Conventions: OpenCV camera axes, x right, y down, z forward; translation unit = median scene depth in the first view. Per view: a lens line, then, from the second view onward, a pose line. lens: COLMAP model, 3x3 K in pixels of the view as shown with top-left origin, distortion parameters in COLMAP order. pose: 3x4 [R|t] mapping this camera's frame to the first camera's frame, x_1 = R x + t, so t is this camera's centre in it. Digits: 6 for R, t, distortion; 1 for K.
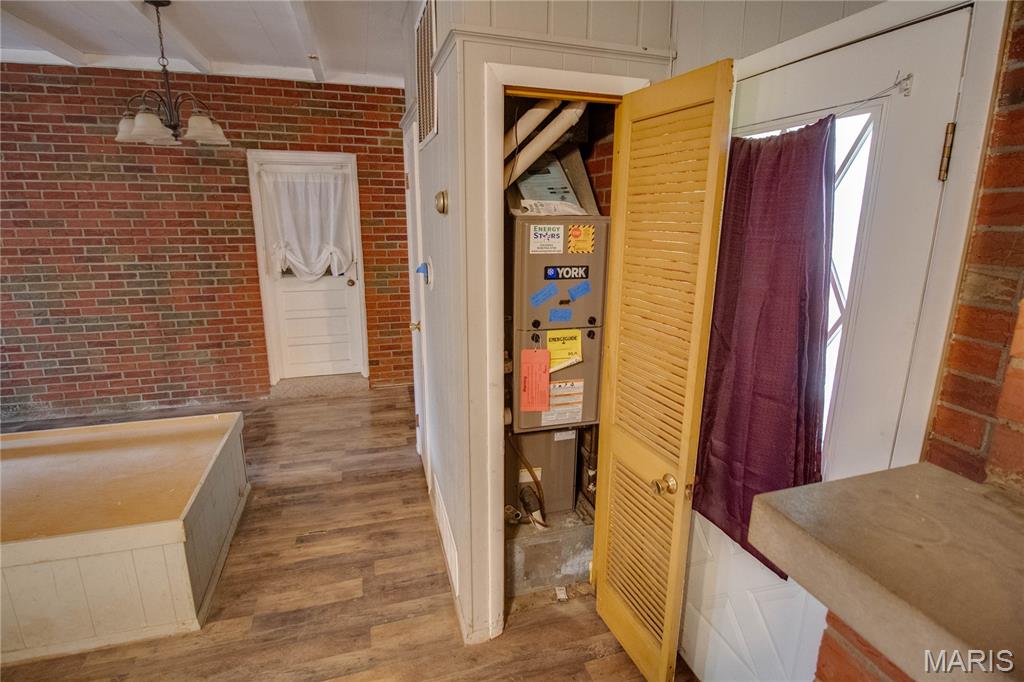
lens RADIAL K [[492.8, 0, 516.0], [0, 492.8, 325.2], [0, 0, 1]] dist [0.003081, -0.012499]
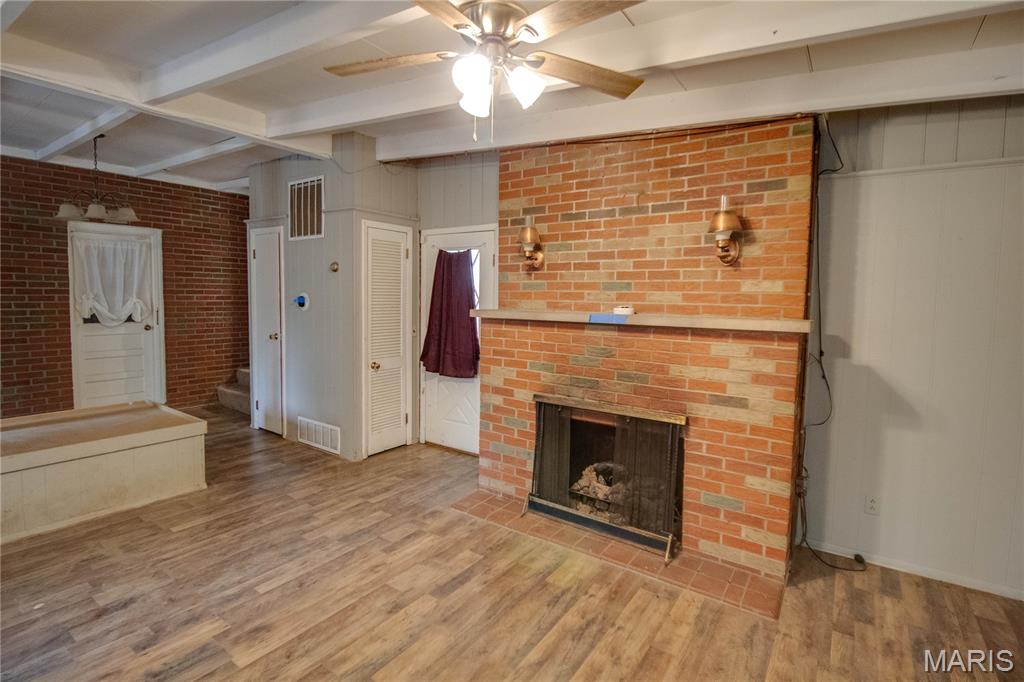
lens RADIAL K [[492.8, 0, 516.0], [0, 492.8, 325.2], [0, 0, 1]] dist [0.003081, -0.012499]
pose [[0.788577, -0.031108, 0.614149, -0.404448], [0.121540, 0.986903, -0.106070, 0.169752], [-0.602805, 0.158288, 0.782030, -0.591587]]
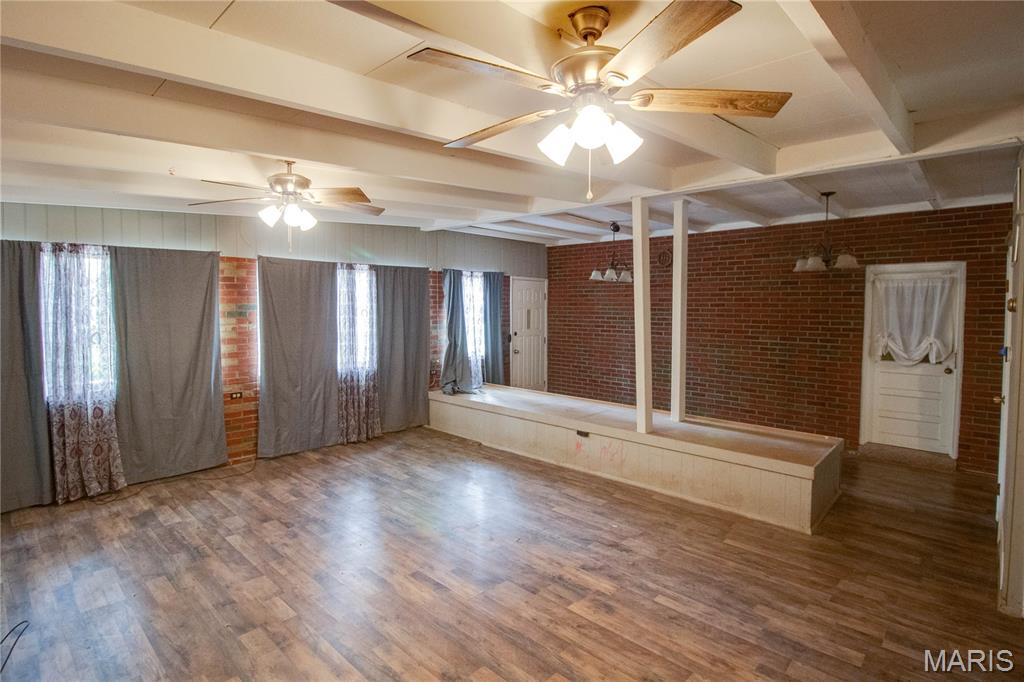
lens RADIAL K [[510.3, 0, 496.9], [0, 510.3, 329.3], [0, 0, 1]] dist [0.000014, -0.015629]
pose [[0.474197, 0.034016, -0.879761, 0.208847], [-0.192406, 0.979103, -0.065851, 0.106087], [0.859137, 0.200498, 0.470833, -0.498642]]
